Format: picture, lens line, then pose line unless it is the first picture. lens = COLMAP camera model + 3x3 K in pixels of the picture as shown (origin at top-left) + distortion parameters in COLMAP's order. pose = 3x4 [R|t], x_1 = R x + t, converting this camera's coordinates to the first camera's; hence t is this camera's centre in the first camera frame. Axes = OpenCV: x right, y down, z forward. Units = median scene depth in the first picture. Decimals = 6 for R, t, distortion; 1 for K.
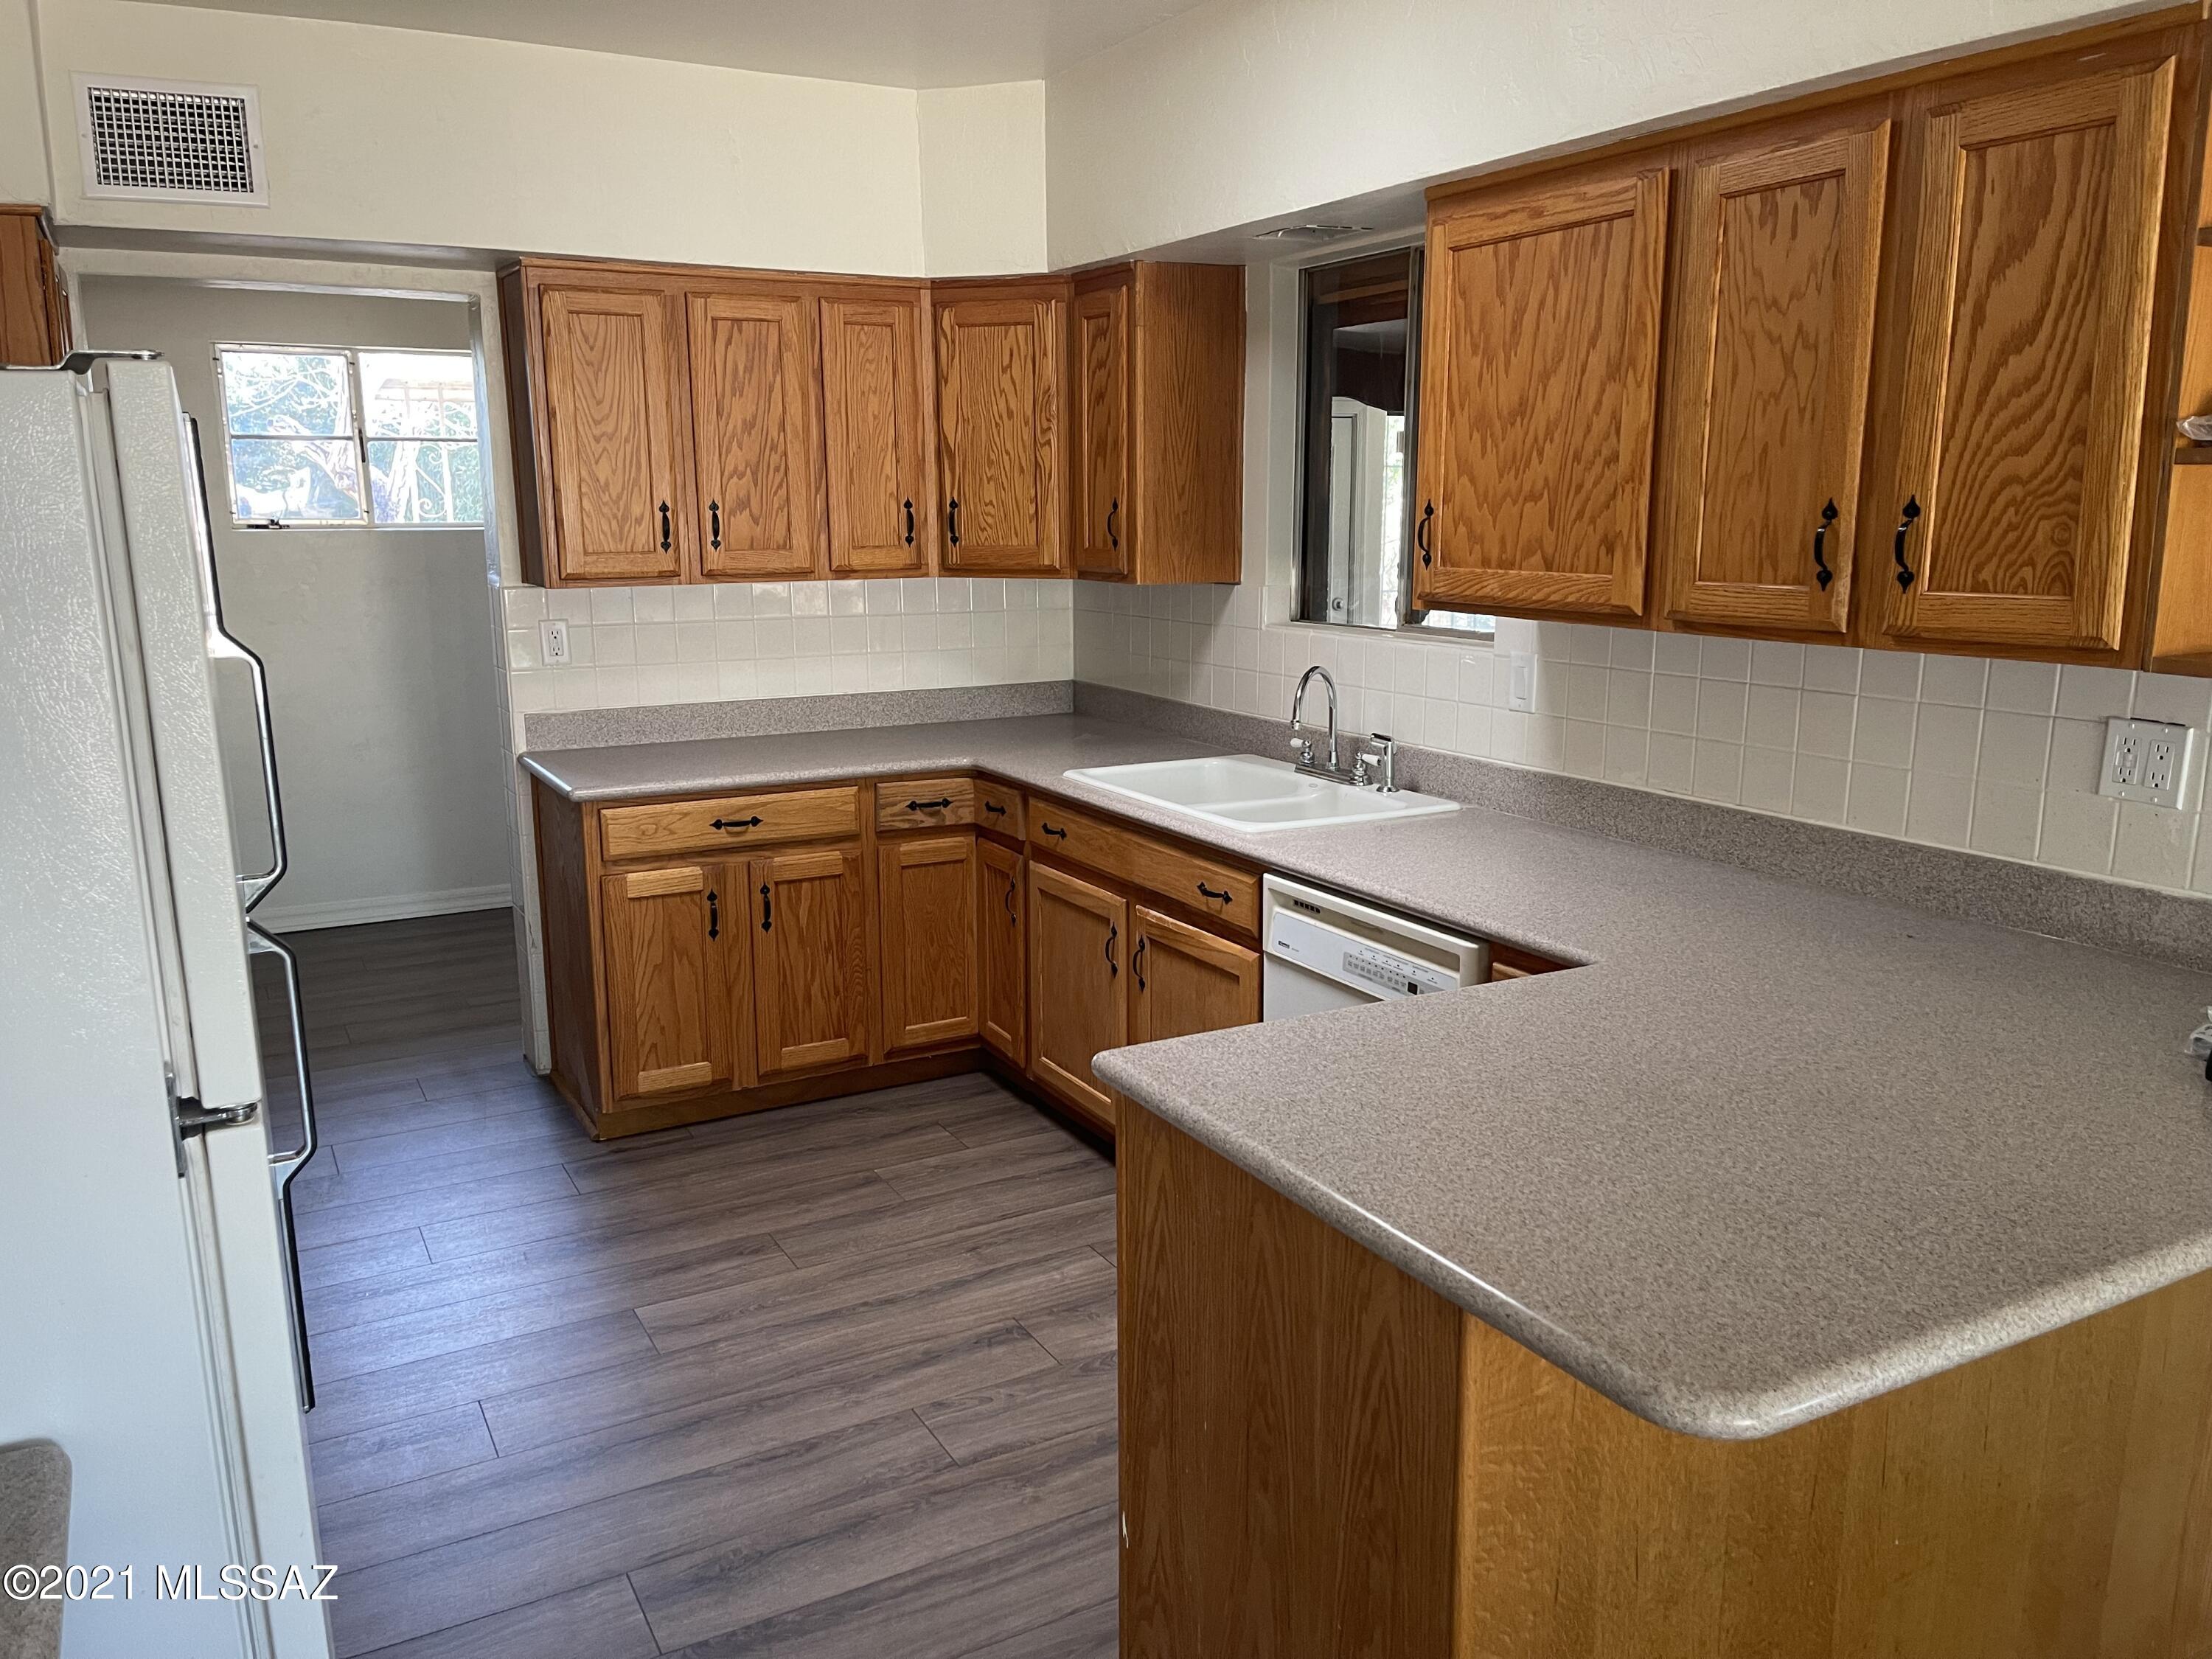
lens RADIAL K [[1664.9, 0, 1104.3], [0, 1664.9, 822.7], [0, 0, 1]] dist [0.034291, -0.036800]
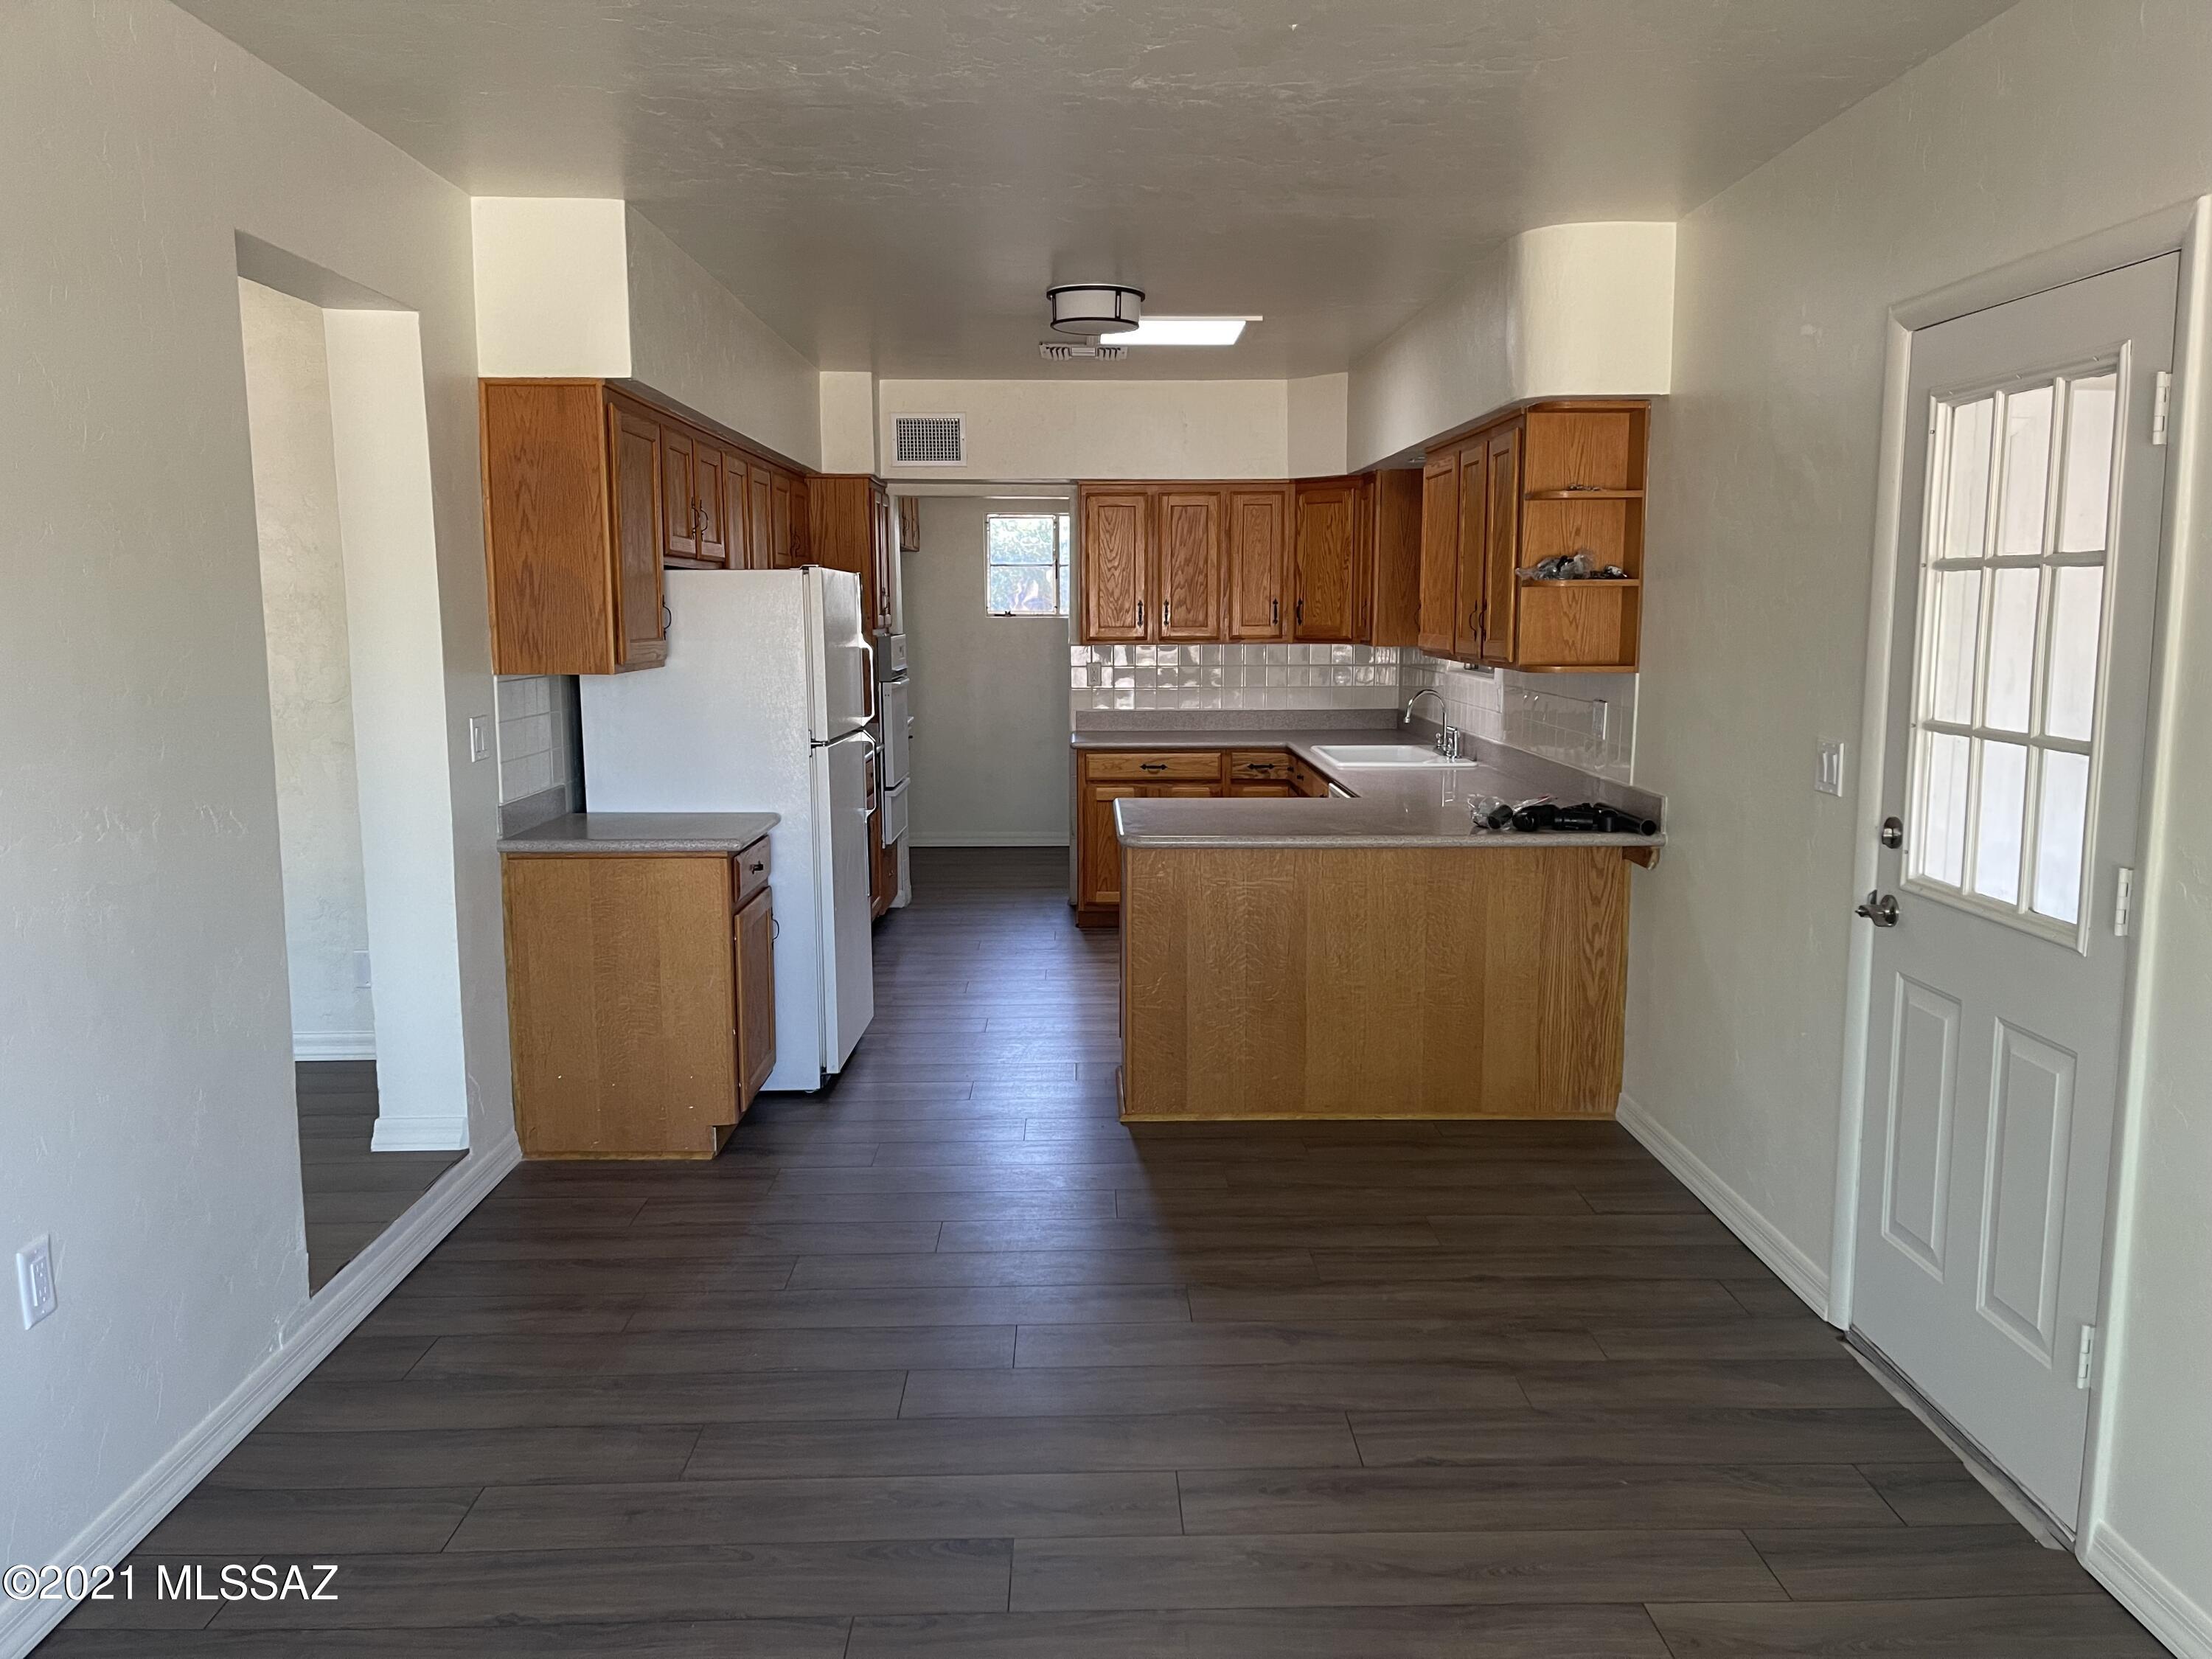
lens RADIAL K [[1664.9, 0, 1111.1], [0, 1664.9, 832.2], [0, 0, 1]] dist [0.034291, -0.036800]
pose [[0.884550, 0.065542, -0.461817, 0.594562], [-0.089641, 0.995510, -0.030412, 0.130674], [0.457750, 0.068299, 0.886454, -0.679615]]
